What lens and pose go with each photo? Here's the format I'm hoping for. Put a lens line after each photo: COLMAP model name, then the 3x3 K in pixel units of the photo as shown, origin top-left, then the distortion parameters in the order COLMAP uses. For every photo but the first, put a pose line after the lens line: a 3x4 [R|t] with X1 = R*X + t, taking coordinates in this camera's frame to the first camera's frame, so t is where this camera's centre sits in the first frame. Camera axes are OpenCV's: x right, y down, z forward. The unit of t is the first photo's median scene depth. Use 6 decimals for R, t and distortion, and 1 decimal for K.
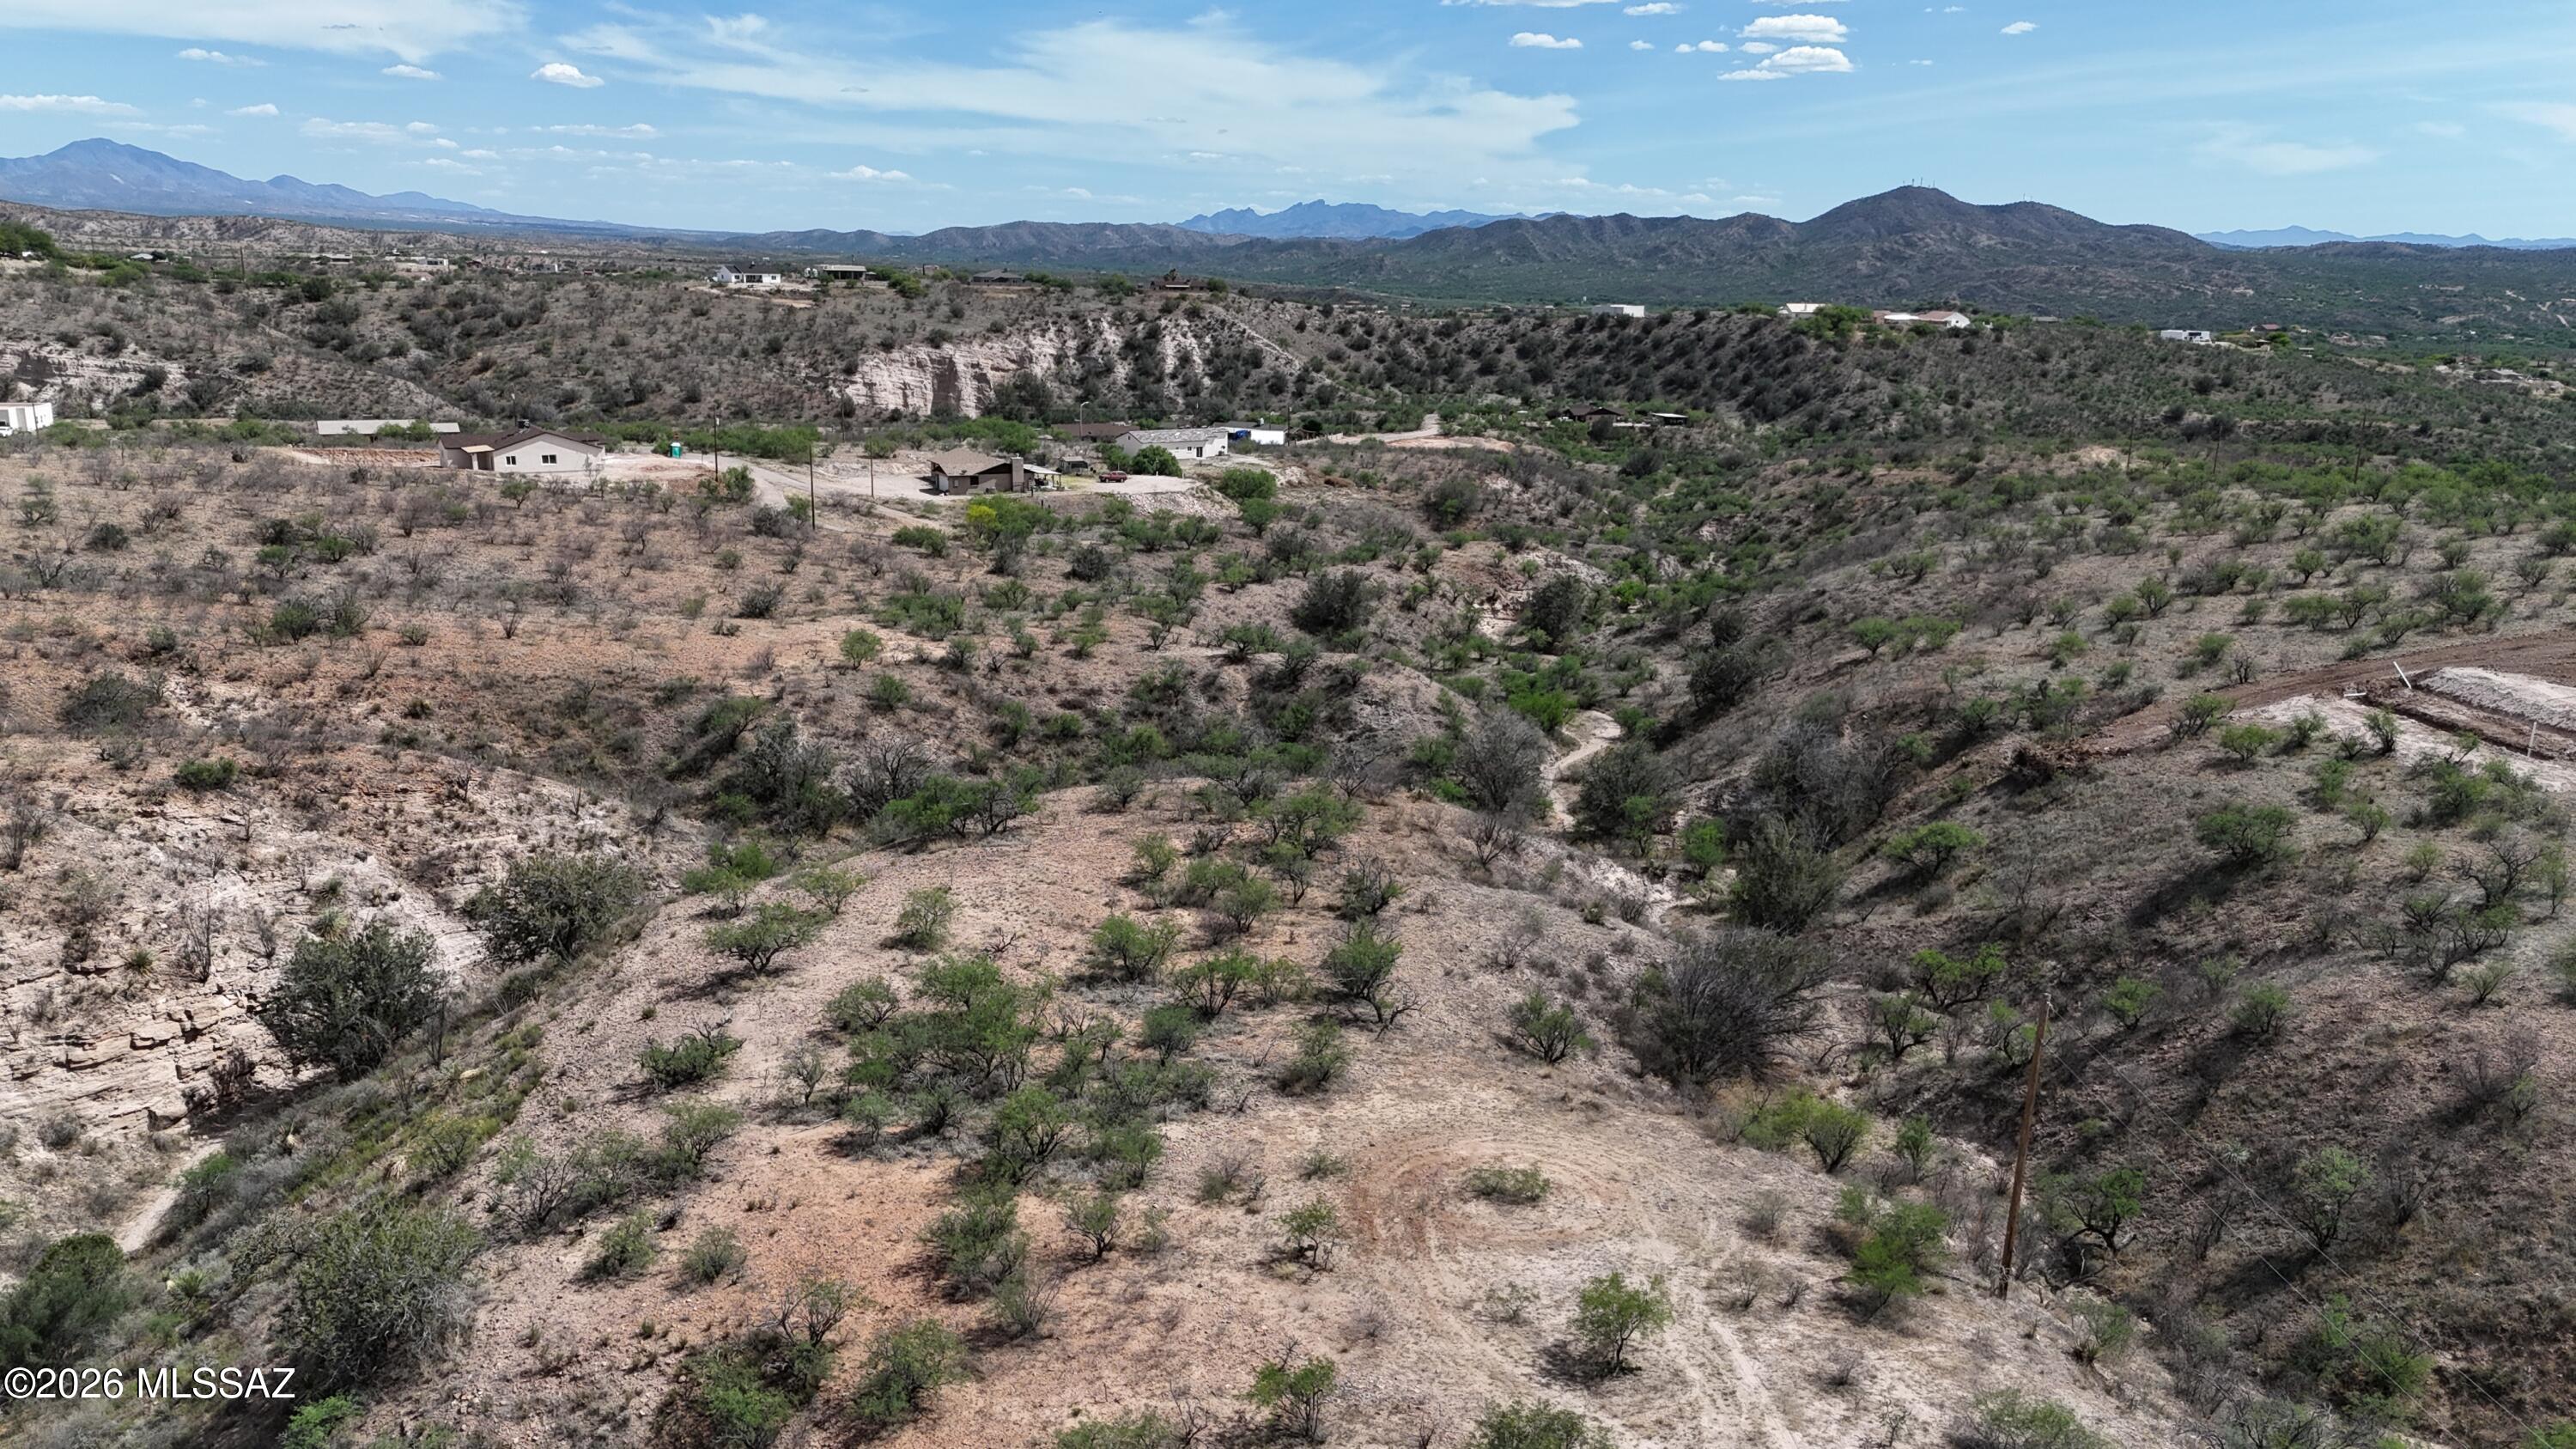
lens RADIAL K [[1888.4, 0, 1283.3], [0, 1888.4, 751.8], [0, 0, 1]] dist [0.073076, -0.068249]
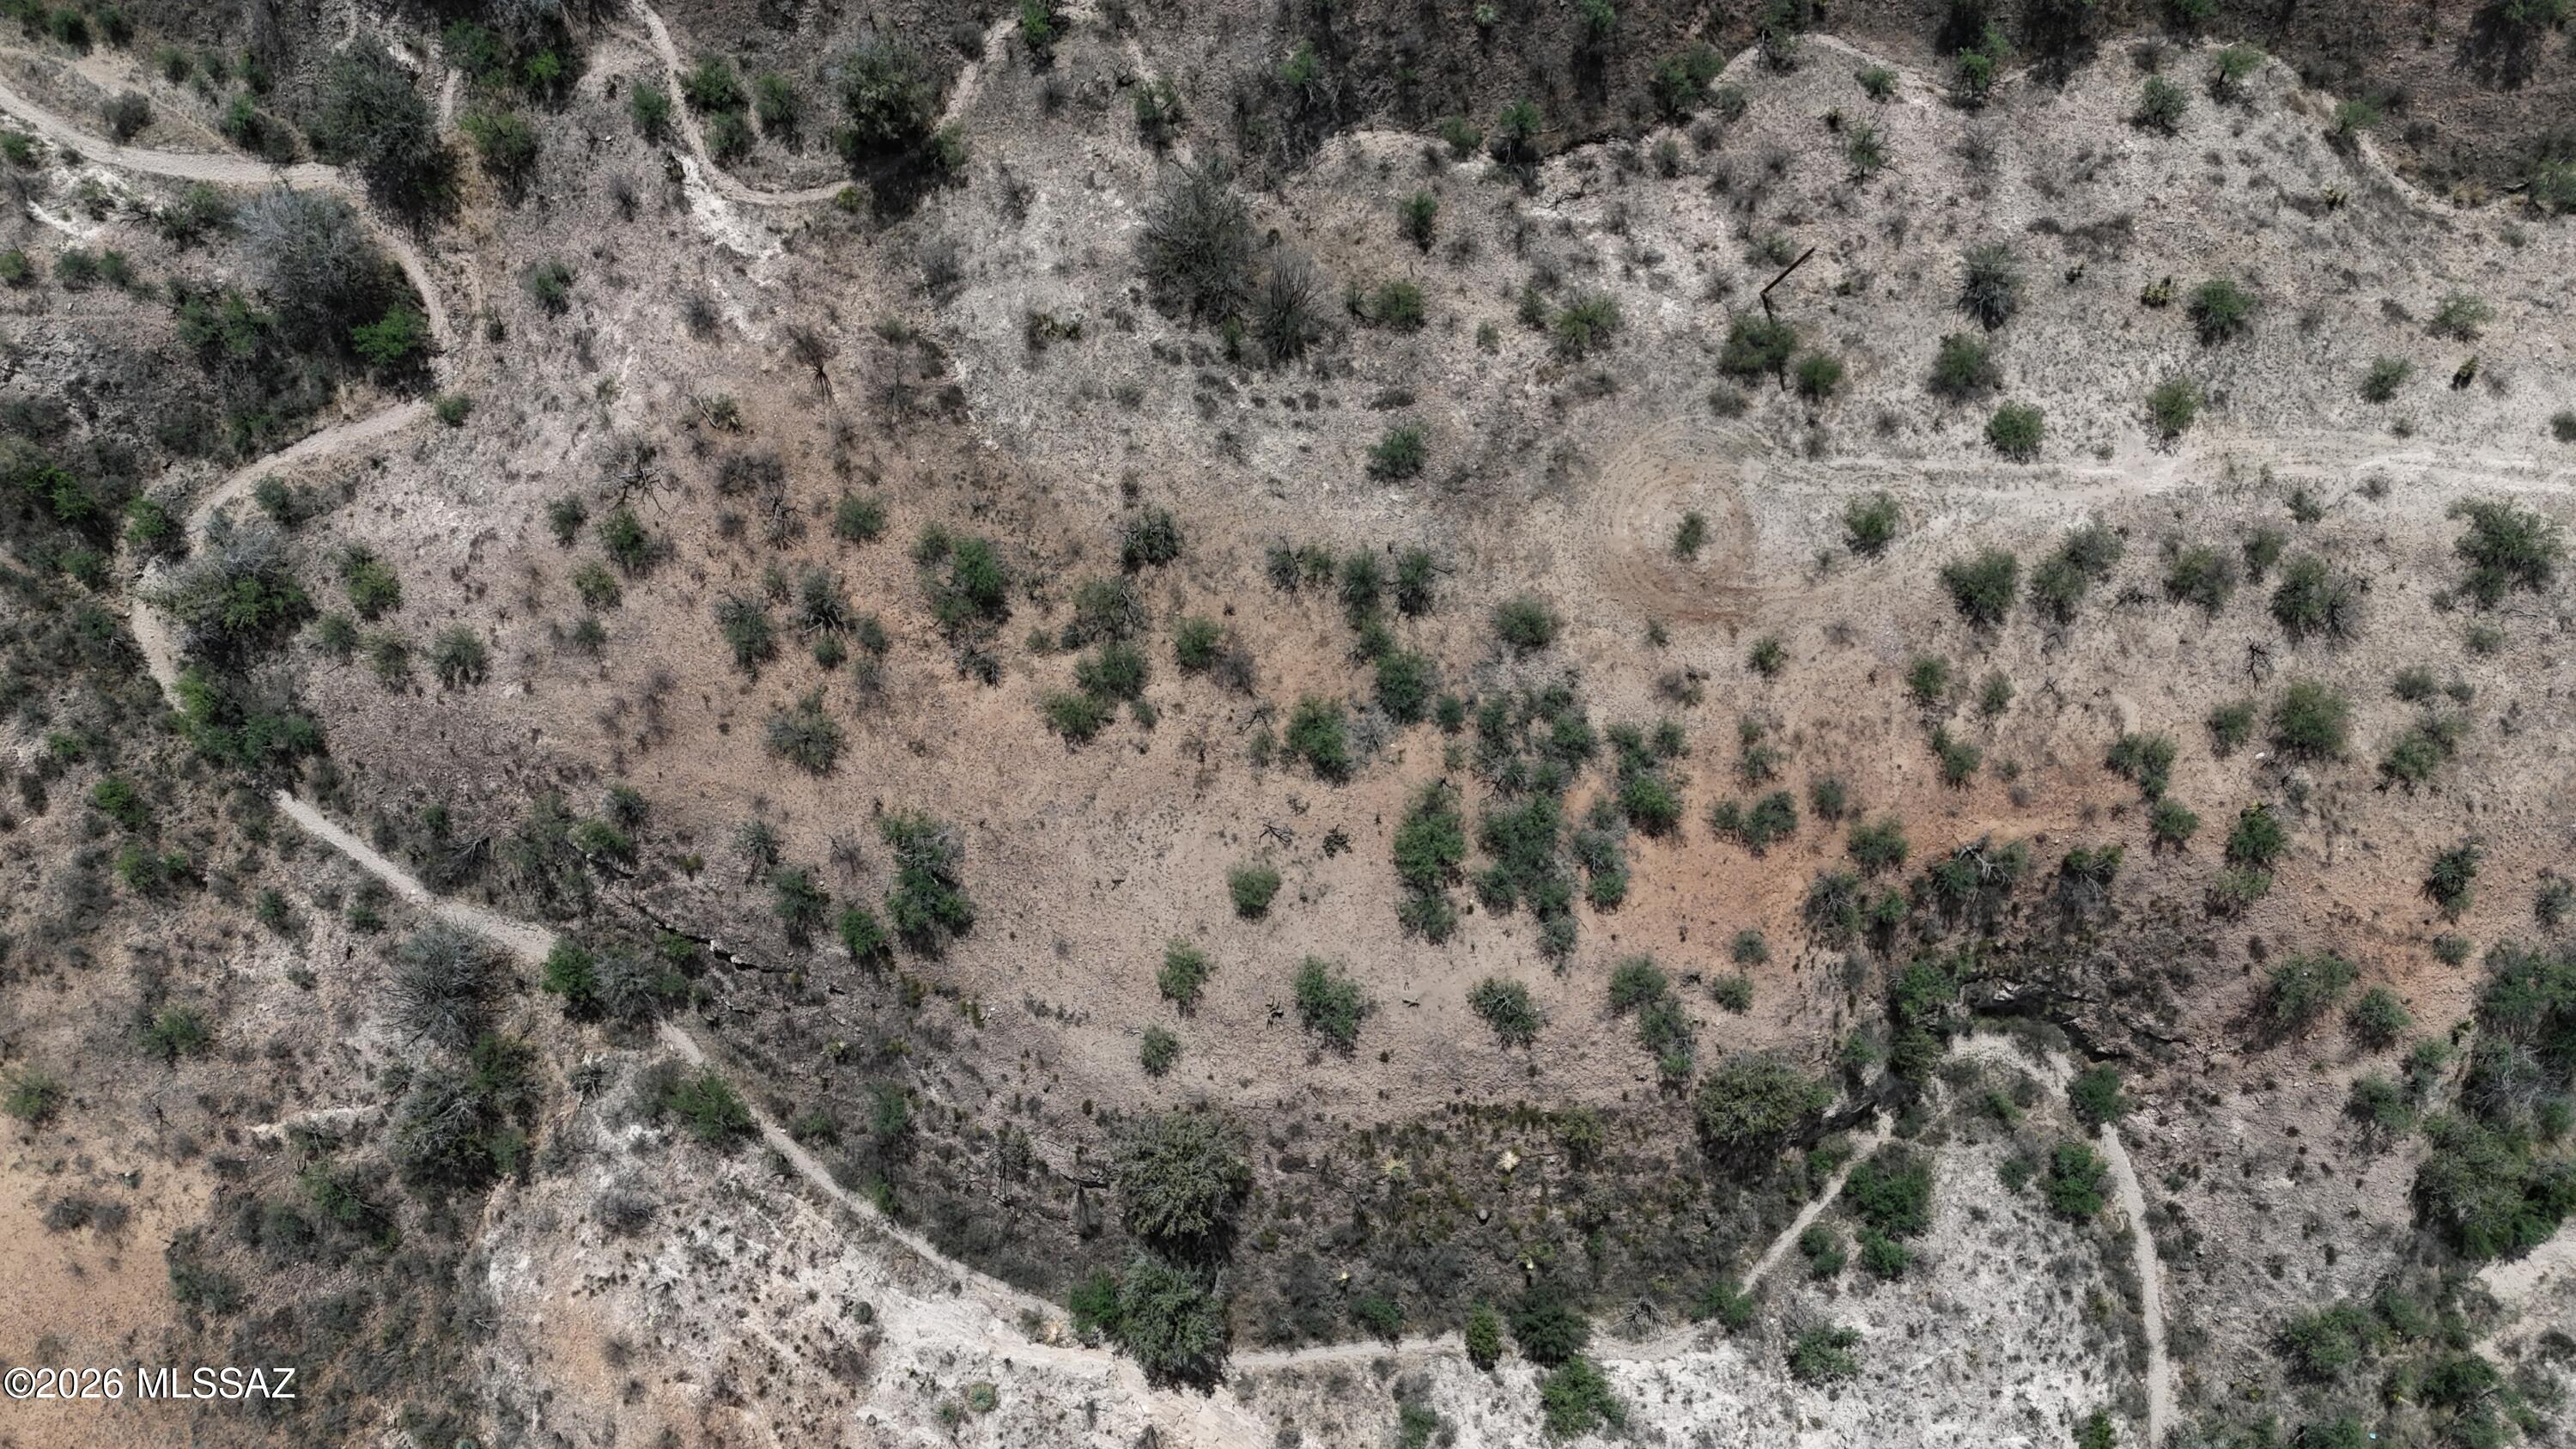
lens RADIAL K [[1888.4, 0, 1275.5], [0, 1888.4, 733.3], [0, 0, 1]] dist [0.073076, -0.068249]
pose [[0.094182, -0.995145, -0.028561, -0.019585], [0.220513, -0.007123, 0.975358, -0.571734], [-0.970826, -0.098159, 0.218771, 0.337826]]
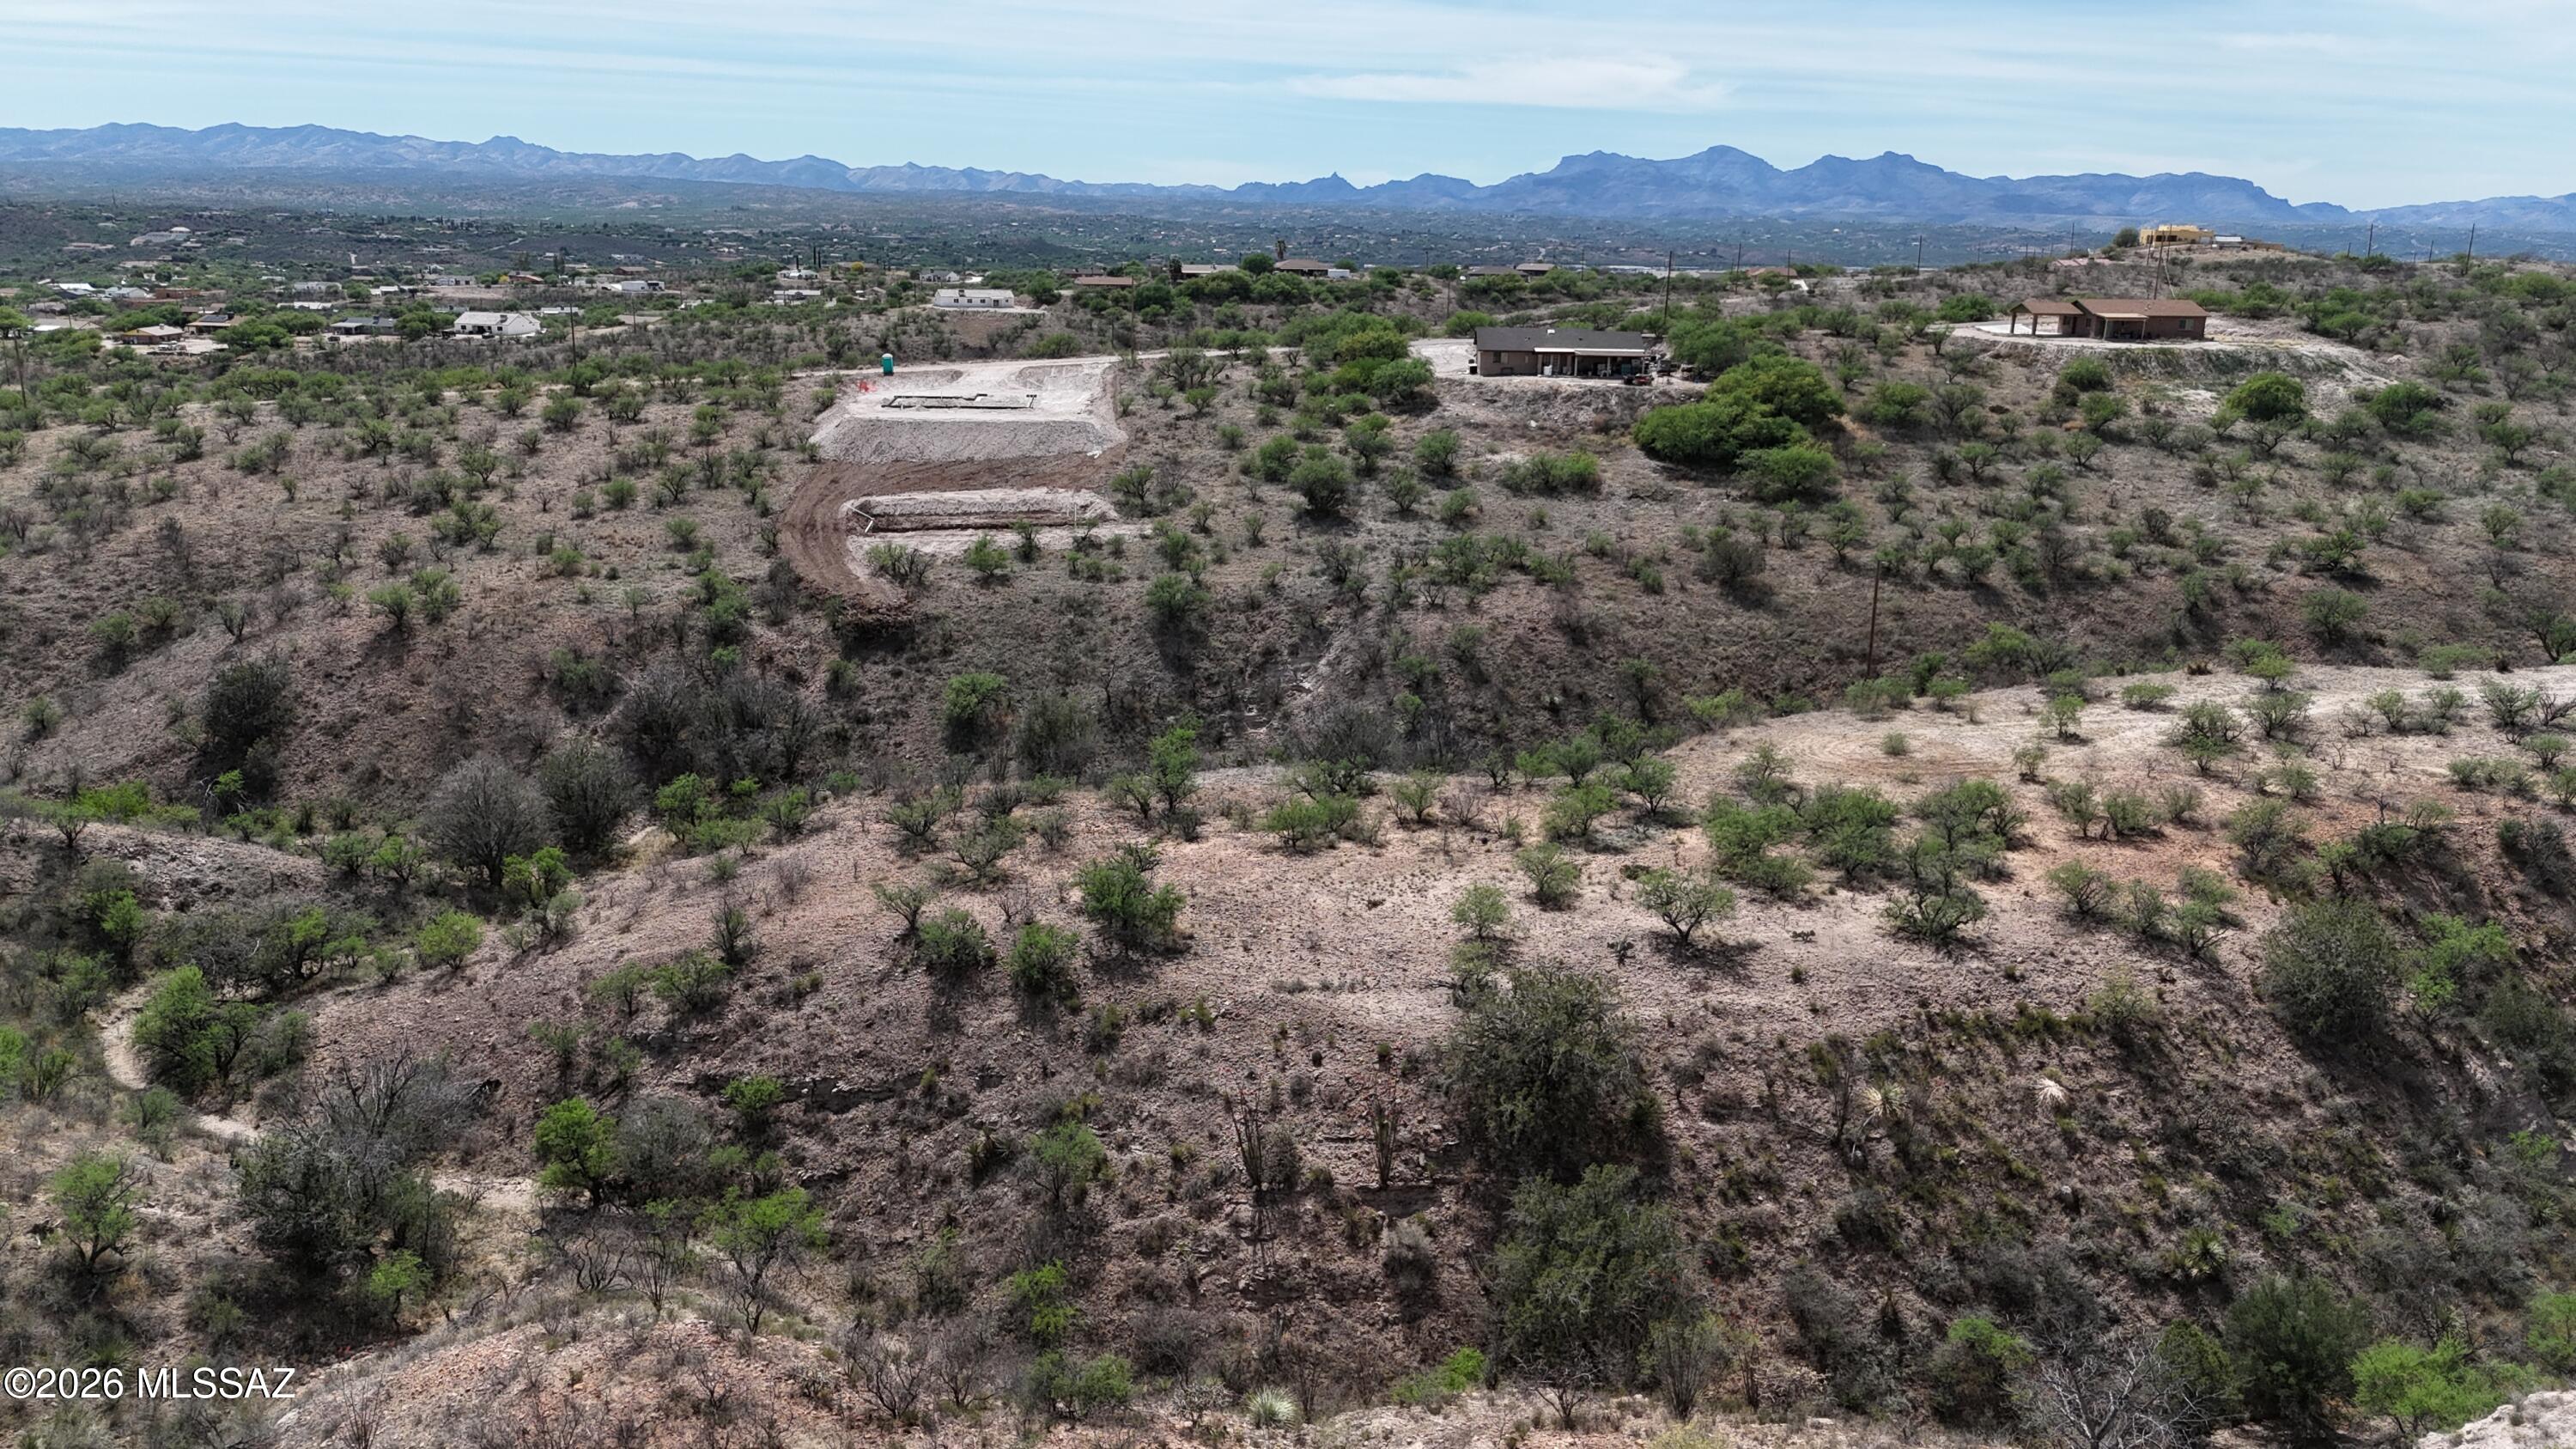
lens RADIAL K [[1888.4, 0, 1285.7], [0, 1888.4, 740.8], [0, 0, 1]] dist [0.073076, -0.068249]
pose [[-0.025632, -0.284810, 0.958241, -0.552545], [0.234956, 0.929988, 0.282697, -0.146033], [-0.971668, 0.232390, 0.043080, 0.515860]]
